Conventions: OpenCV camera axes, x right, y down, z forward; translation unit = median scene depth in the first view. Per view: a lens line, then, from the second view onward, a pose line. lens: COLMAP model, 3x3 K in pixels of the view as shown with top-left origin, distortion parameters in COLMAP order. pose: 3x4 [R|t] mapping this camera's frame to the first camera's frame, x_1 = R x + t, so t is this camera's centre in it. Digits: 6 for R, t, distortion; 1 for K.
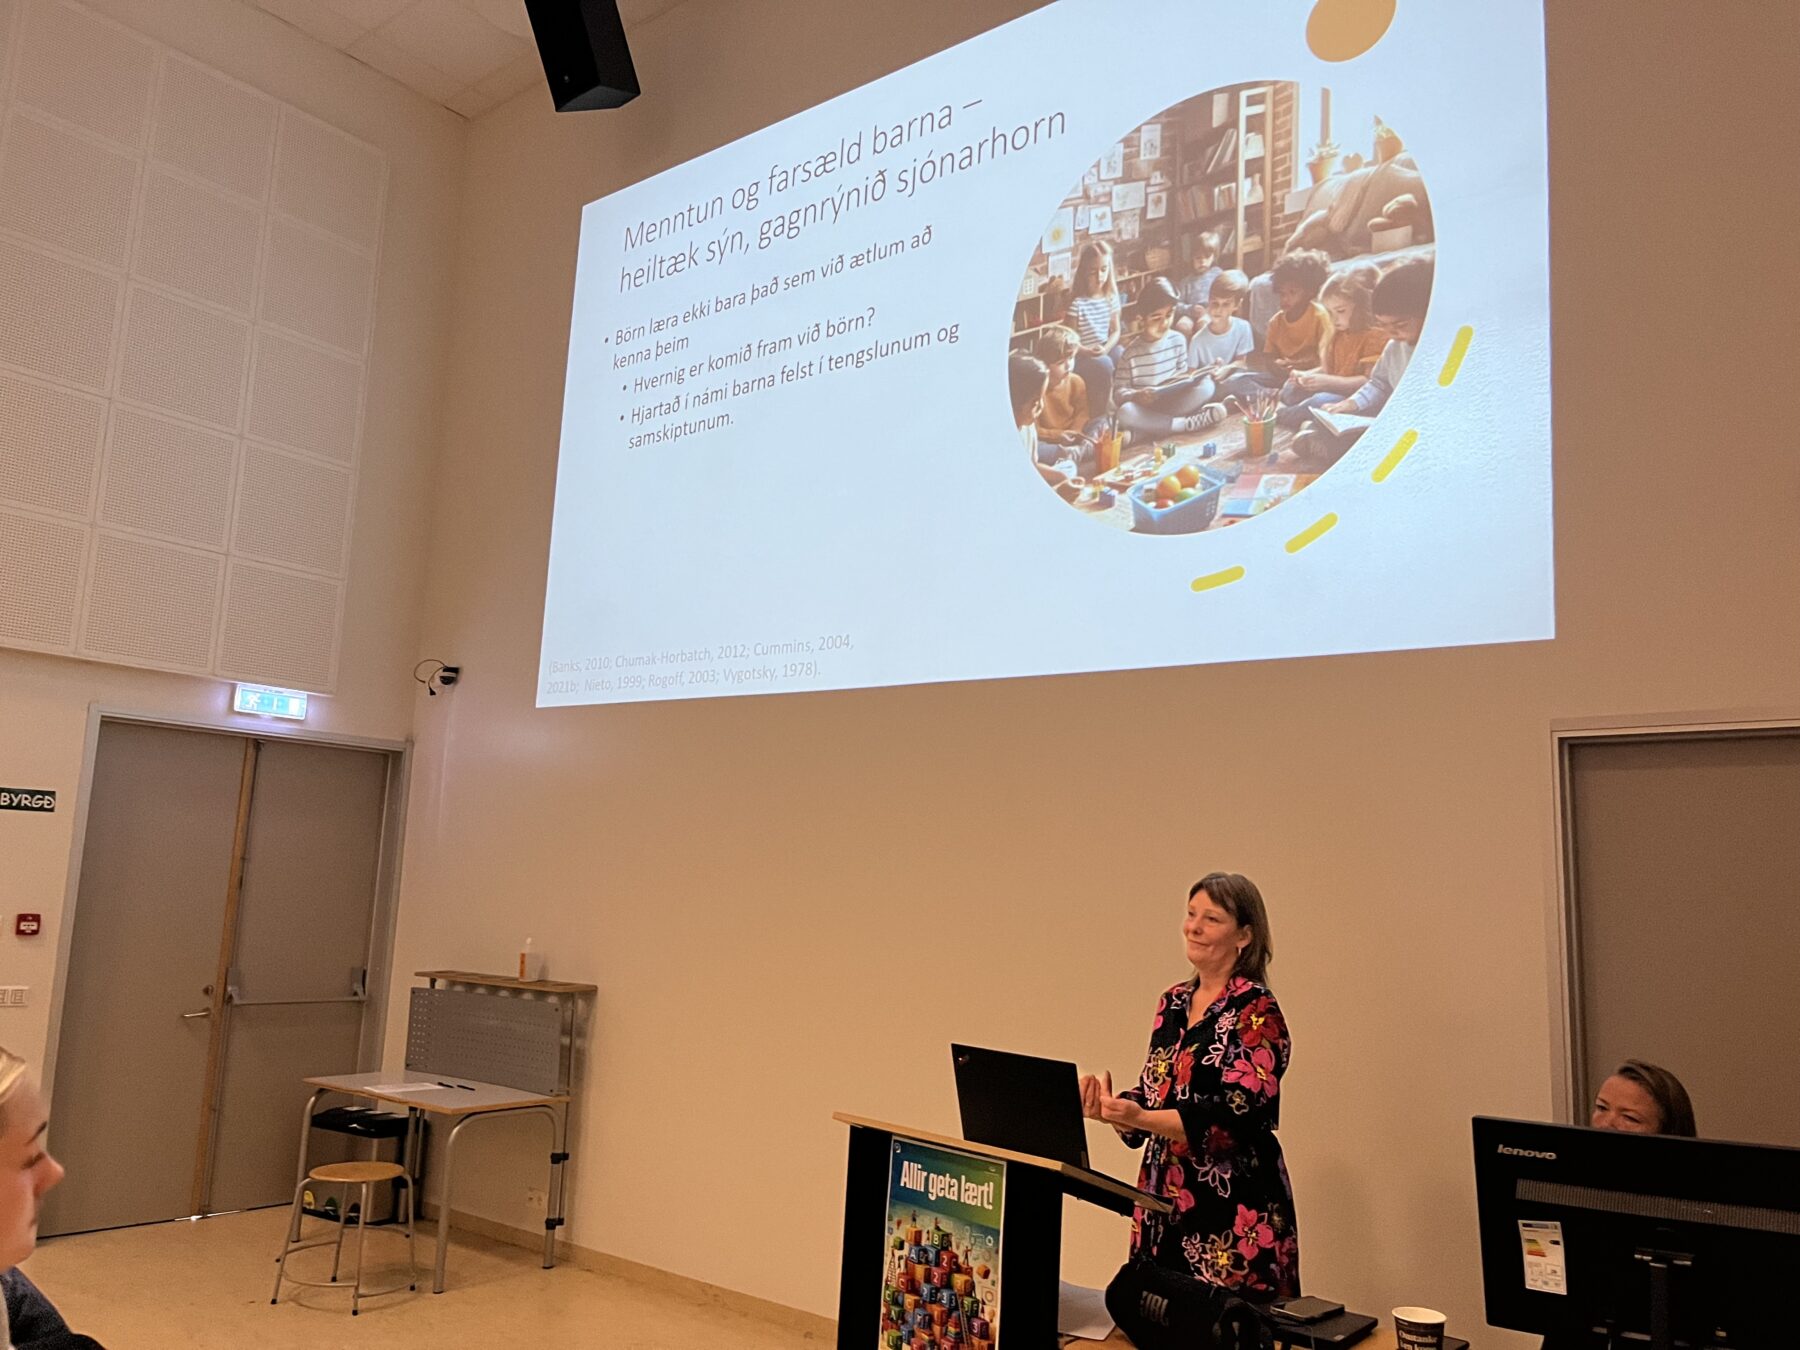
lens RADIAL K [[1385.9, 0, 904.6], [0, 1385.9, 669.6], [0, 0, 1]] dist [0.012920, 0.001566]
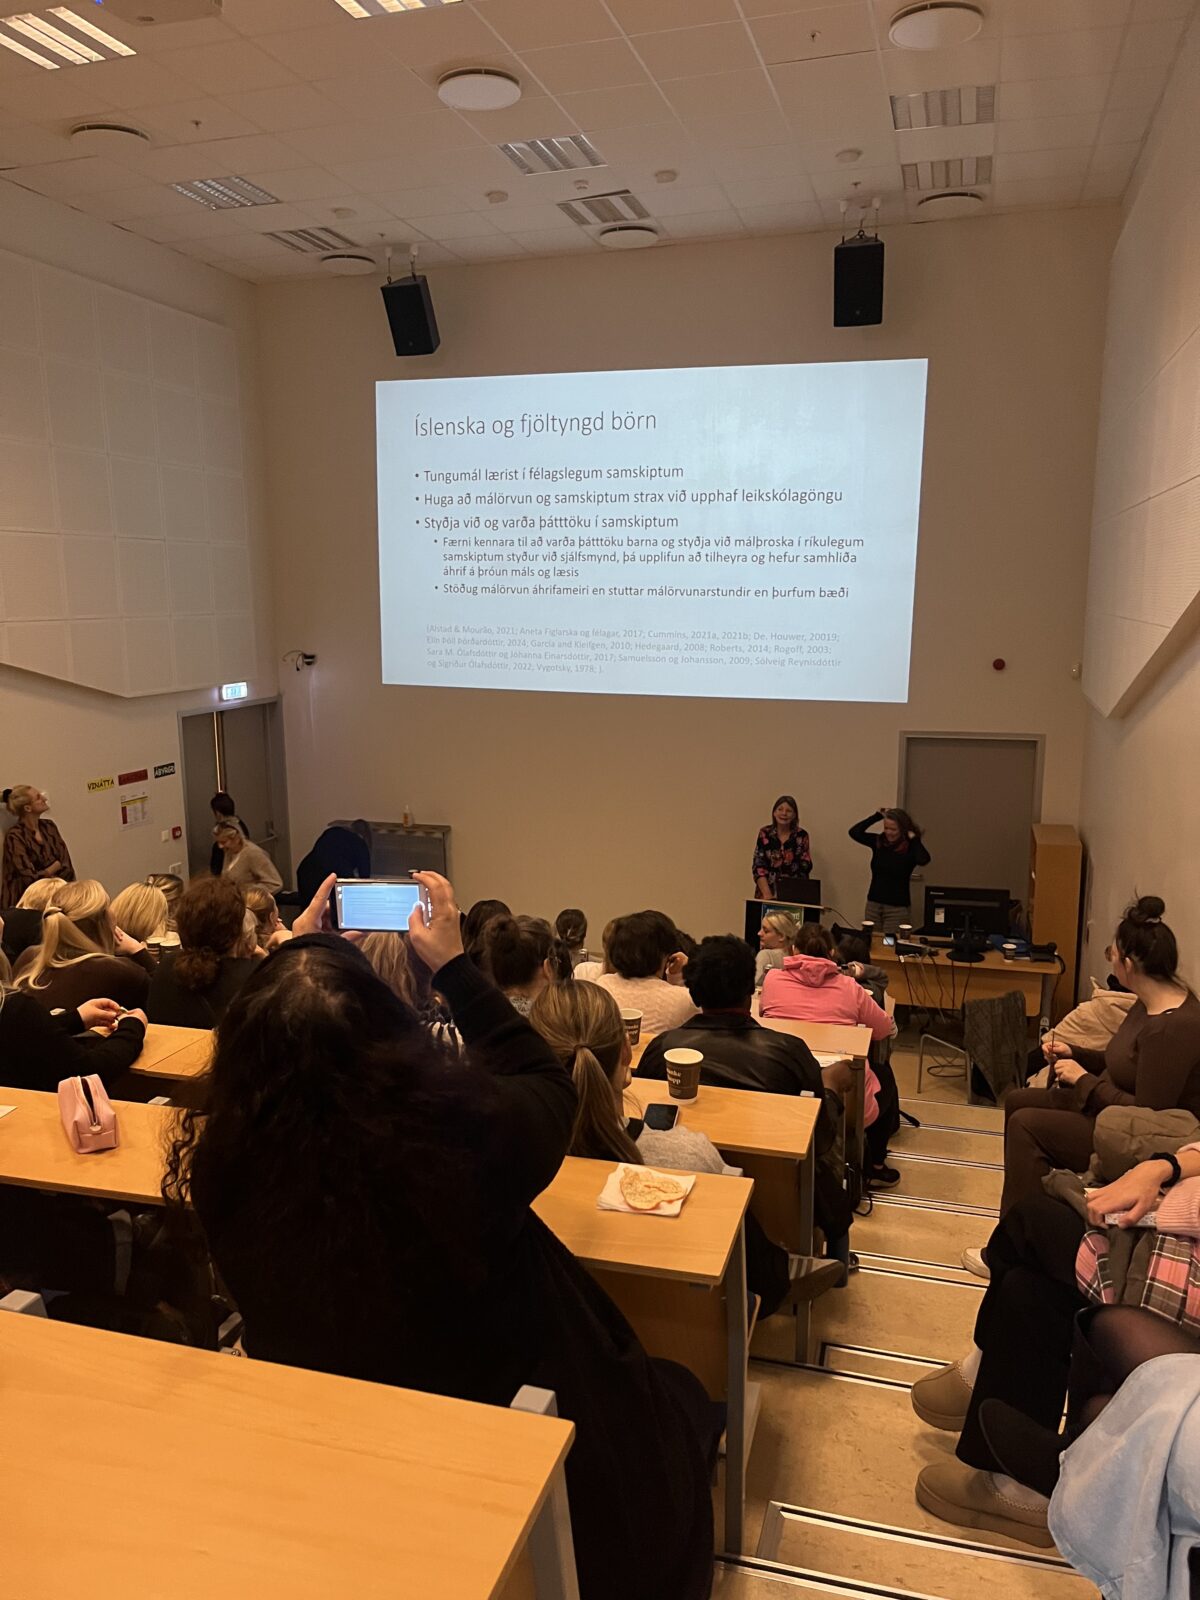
lens RADIAL K [[1231.9, 0, 598.2], [0, 1231.9, 801.4], [0, 0, 1]] dist [0.012920, 0.001566]
pose [[0.924348, -0.106980, 0.366246, -0.620581], [-0.024235, 0.941489, 0.336172, -0.386736], [-0.380781, -0.319616, 0.867670, -0.595596]]
